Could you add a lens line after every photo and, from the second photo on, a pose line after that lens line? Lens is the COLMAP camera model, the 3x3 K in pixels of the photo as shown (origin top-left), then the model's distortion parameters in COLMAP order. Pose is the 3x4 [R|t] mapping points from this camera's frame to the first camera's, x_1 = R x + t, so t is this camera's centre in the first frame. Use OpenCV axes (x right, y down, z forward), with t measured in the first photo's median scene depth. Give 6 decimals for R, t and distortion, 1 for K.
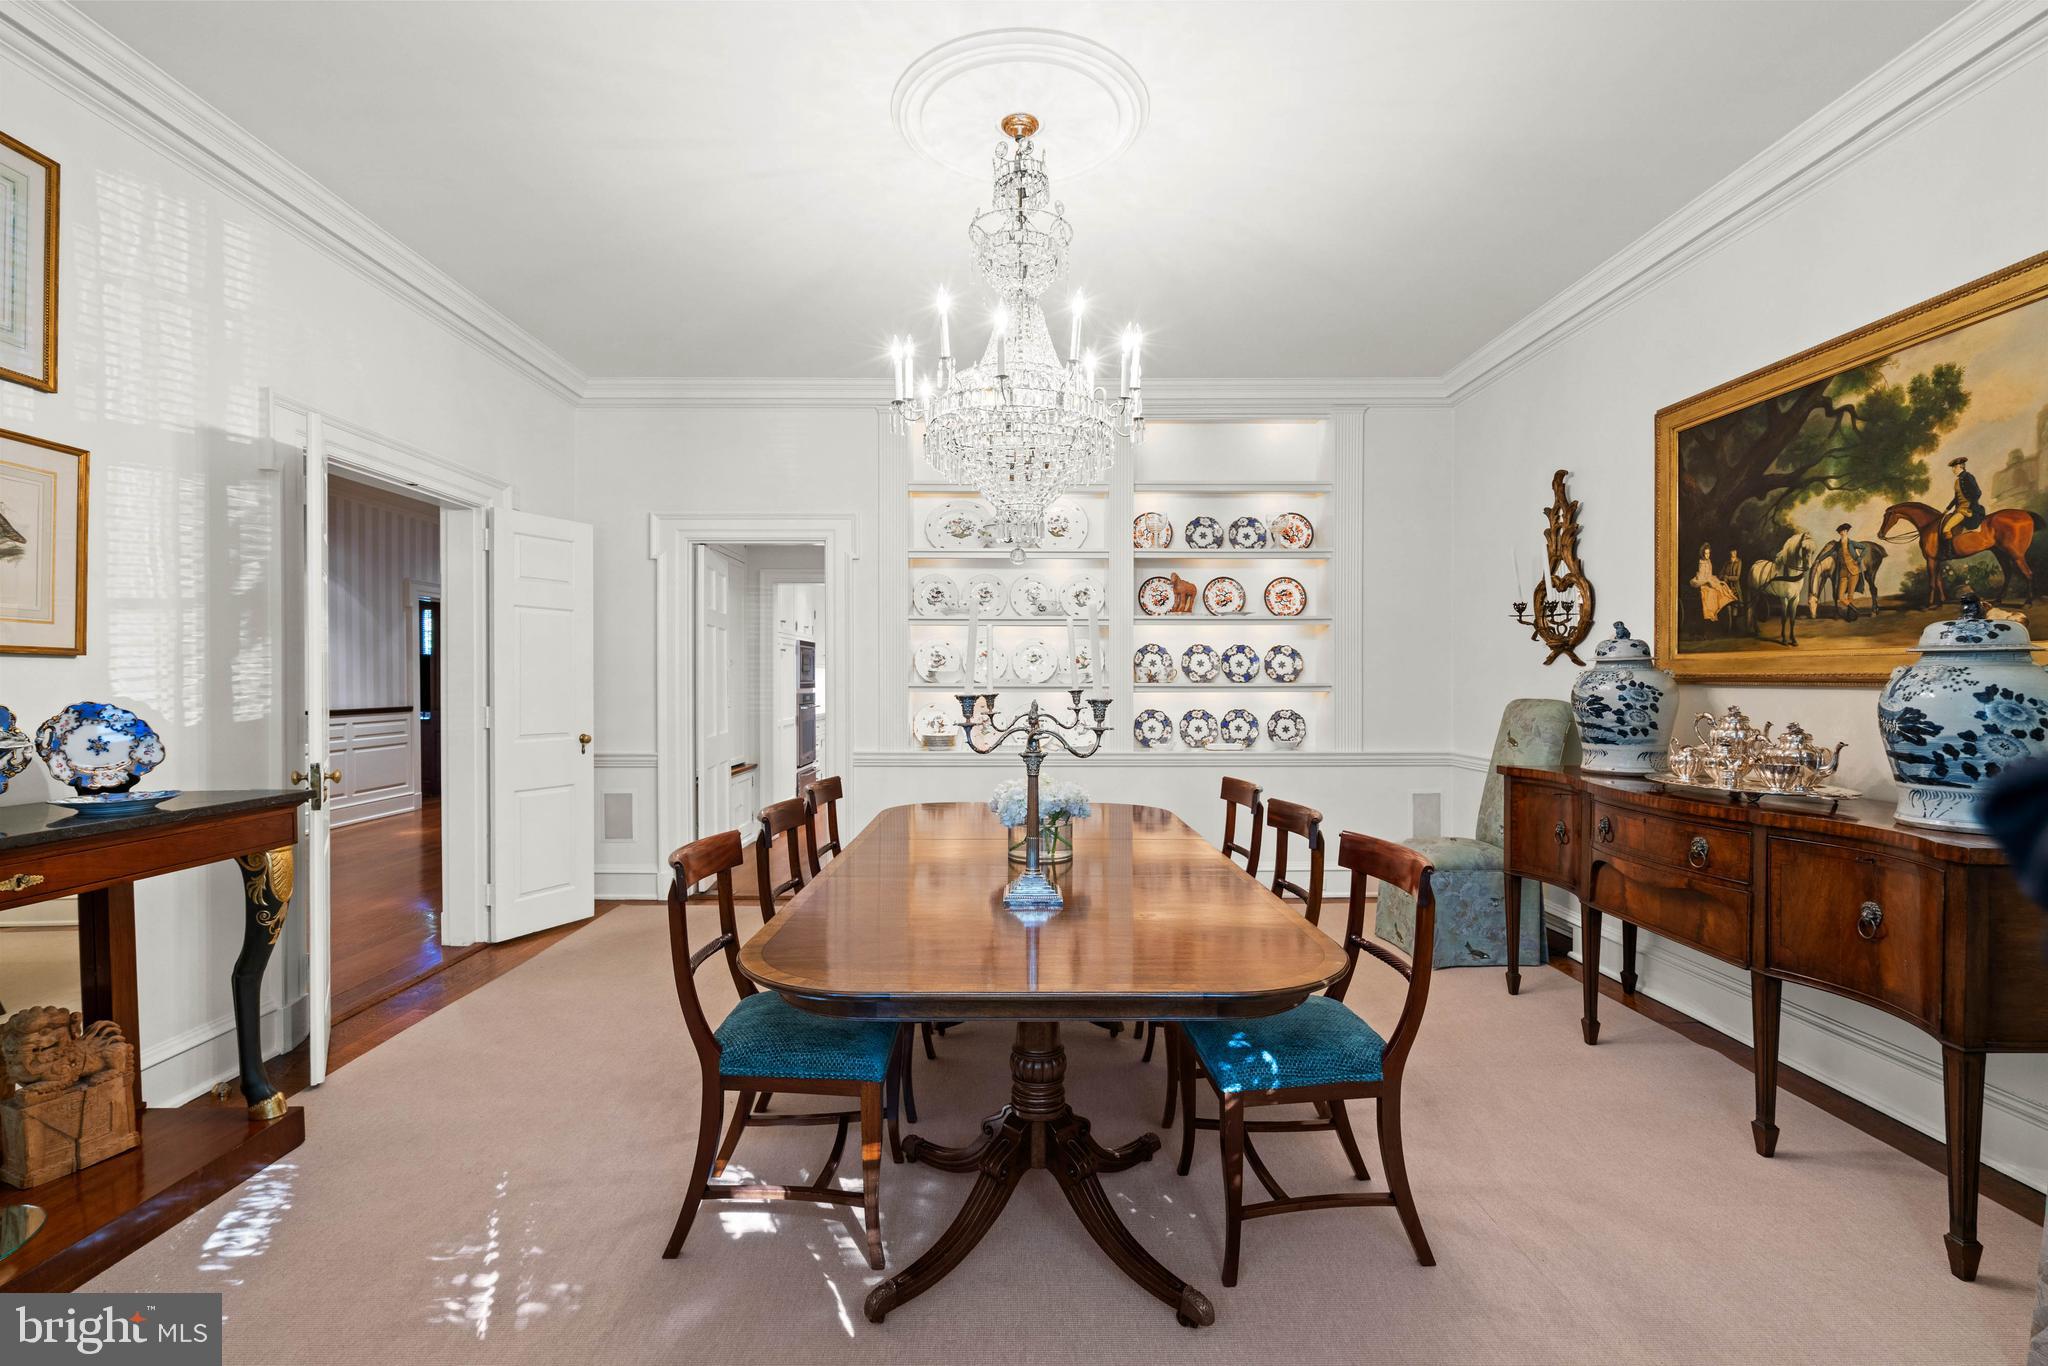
lens RADIAL K [[929.1, 0, 1017.3], [0, 929.1, 677.1], [0, 0, 1]] dist [0.000120, 0.000560]
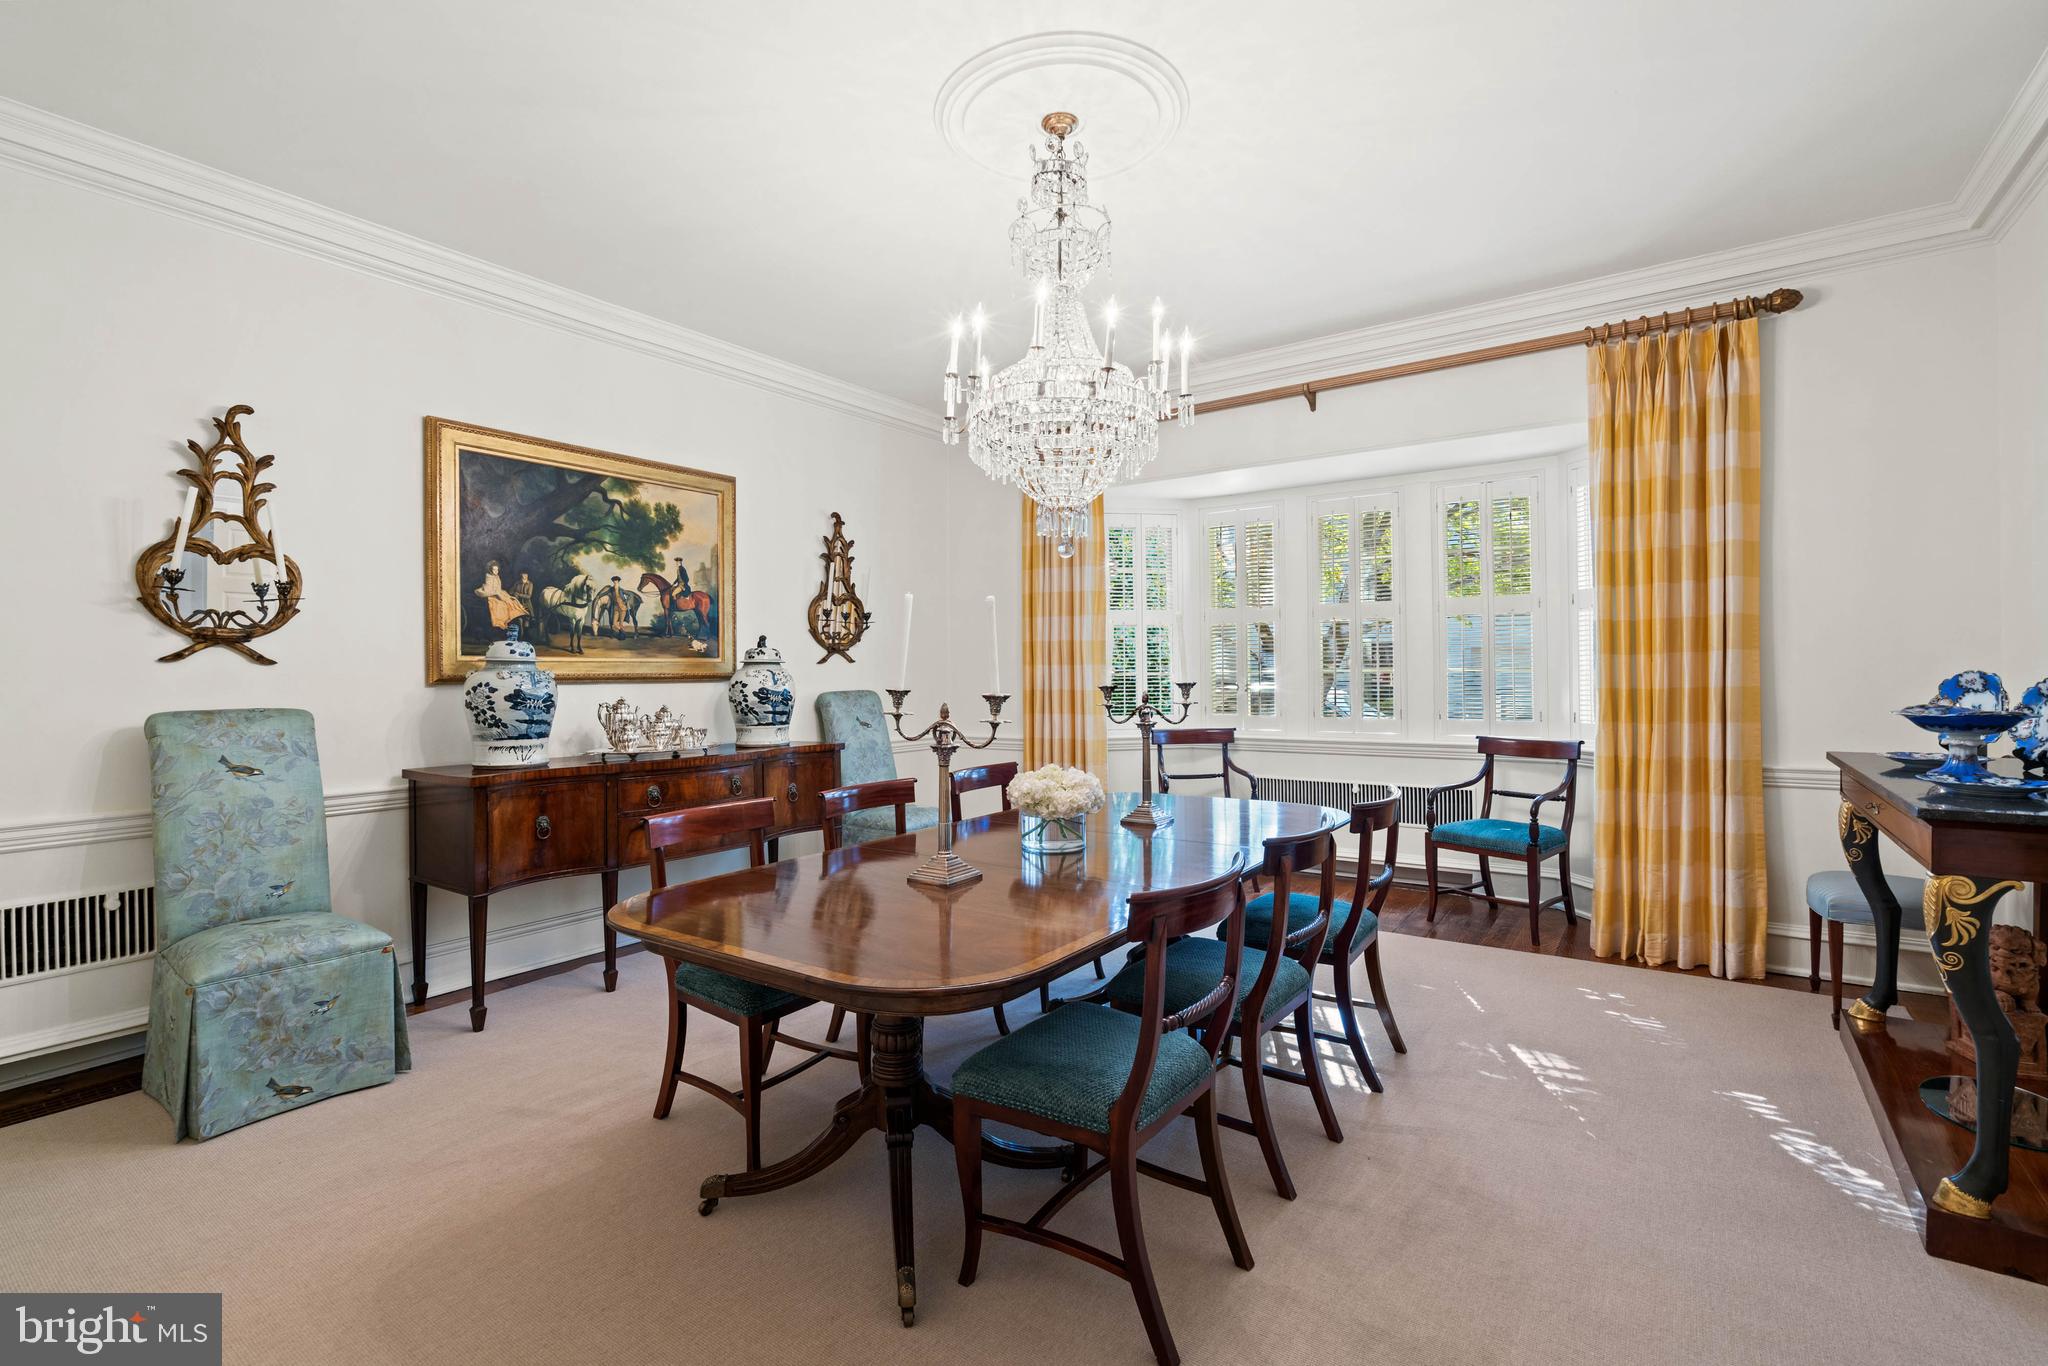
lens RADIAL K [[929.1, 0, 1017.3], [0, 929.1, 677.1], [0, 0, 1]] dist [0.000120, 0.000560]
pose [[-0.806488, 0.025442, 0.590703, -0.547854], [0.025499, 0.999641, -0.008242, 0.031107], [-0.590701, 0.008415, -0.806847, 1.857642]]
